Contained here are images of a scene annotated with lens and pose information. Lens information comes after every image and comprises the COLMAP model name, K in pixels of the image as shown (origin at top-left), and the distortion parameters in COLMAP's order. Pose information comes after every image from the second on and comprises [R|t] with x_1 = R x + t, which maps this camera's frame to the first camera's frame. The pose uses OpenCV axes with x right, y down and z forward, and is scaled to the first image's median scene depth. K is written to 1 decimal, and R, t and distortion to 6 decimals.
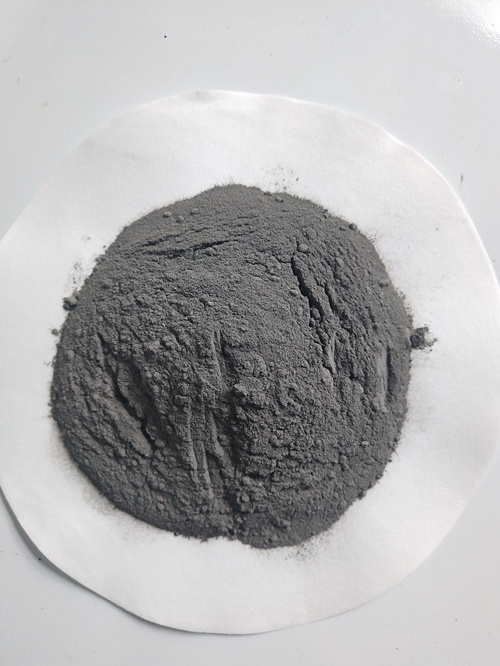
lens RADIAL K [[534.1, 0, 246.0], [0, 534.1, 326.8], [0, 0, 1]] dist [-0.051035, 0.018383]
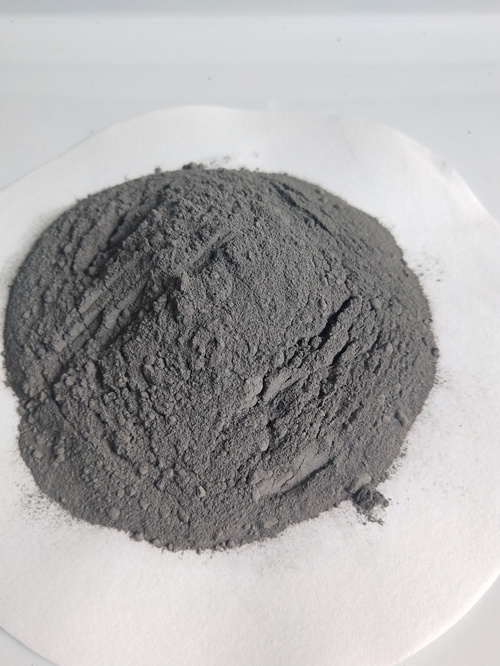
lens RADIAL K [[534.1, 0, 249.5], [0, 534.1, 331.2], [0, 0, 1]] dist [-0.051035, 0.018383]
pose [[0.497637, 0.764939, -0.408933, 0.378045], [-0.864719, 0.474449, -0.164800, 0.176403], [0.067956, 0.435623, 0.897561, 0.261189]]
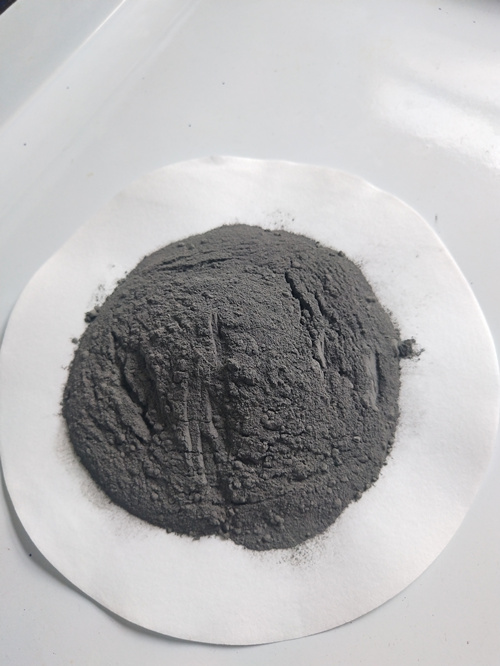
lens RADIAL K [[534.1, 0, 246.5], [0, 534.1, 325.9], [0, 0, 1]] dist [-0.051035, 0.018383]
pose [[0.997988, 0.006476, -0.063077, 0.073434], [-0.026096, 0.948567, -0.315499, 0.337211], [0.057790, 0.316510, 0.946827, -0.048260]]
